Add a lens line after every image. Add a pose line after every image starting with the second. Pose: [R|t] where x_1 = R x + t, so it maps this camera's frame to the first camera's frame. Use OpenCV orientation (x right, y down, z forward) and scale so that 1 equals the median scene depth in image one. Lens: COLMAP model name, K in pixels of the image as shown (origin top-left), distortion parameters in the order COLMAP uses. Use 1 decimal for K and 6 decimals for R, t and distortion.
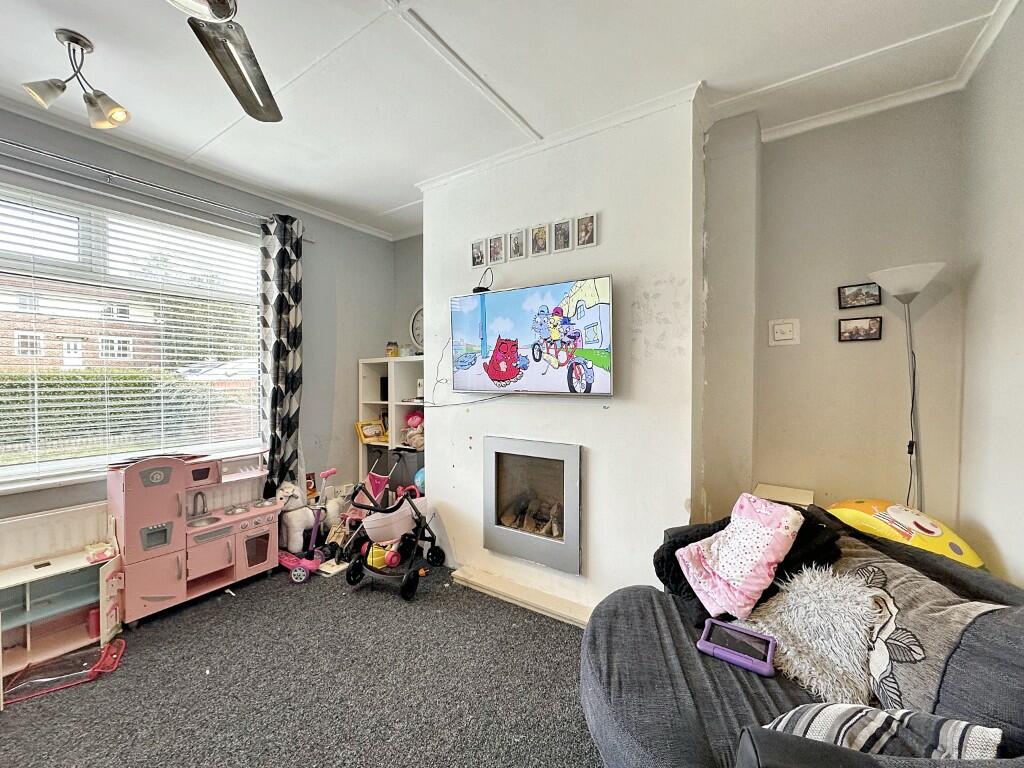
lens RADIAL K [[405.6, 0, 510.7], [0, 405.6, 384.1], [0, 0, 1]] dist [-0.005333, 0.000774]
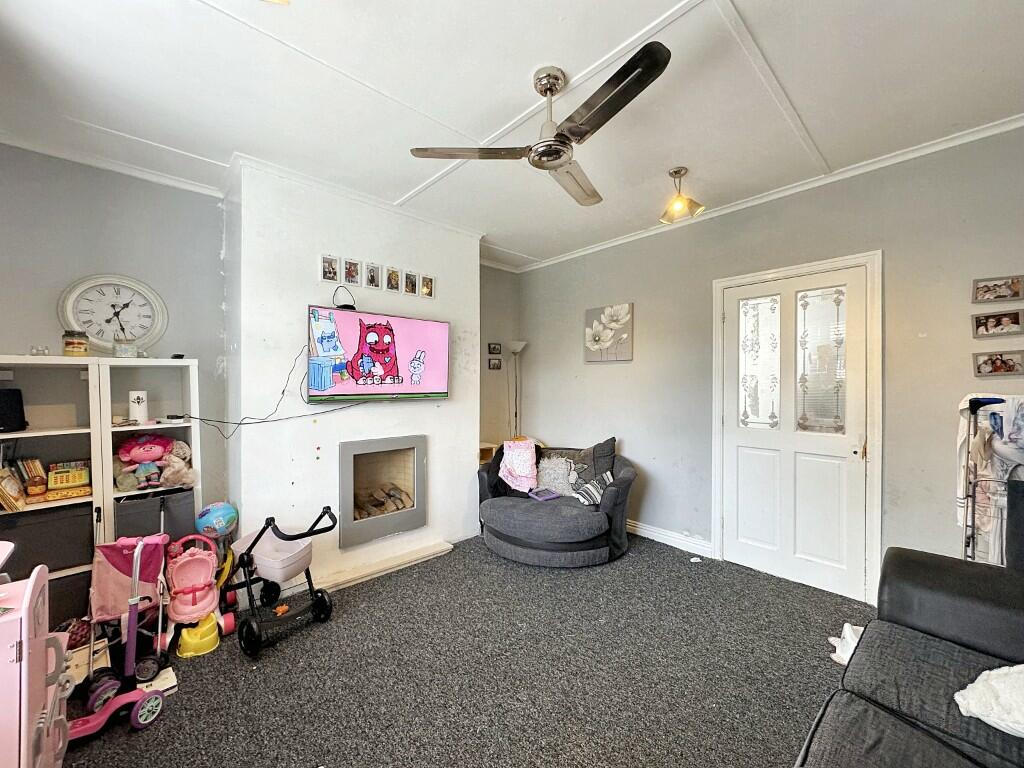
lens RADIAL K [[405.6, 0, 511.9], [0, 405.6, 383.2], [0, 0, 1]] dist [-0.005333, 0.000774]
pose [[0.239718, 0.000721, 0.970842, -1.197832], [0.019593, 0.999792, -0.005580, -0.015918], [-0.970645, 0.020359, 0.239654, 0.369844]]
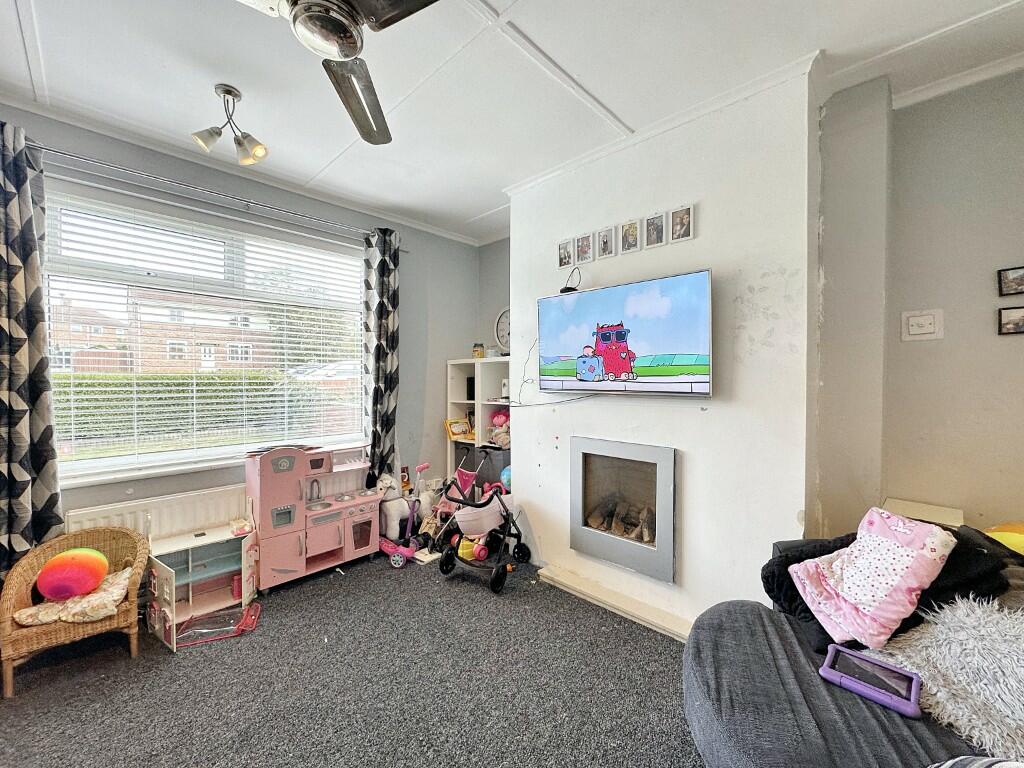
lens RADIAL K [[405.6, 0, 511.2], [0, 405.6, 384.0], [0, 0, 1]] dist [-0.005333, 0.000774]
pose [[0.983592, 0.002691, -0.180389, -0.036570], [-0.002908, 0.999995, -0.000936, 0.001036], [0.180386, 0.001445, 0.983595, -0.011112]]
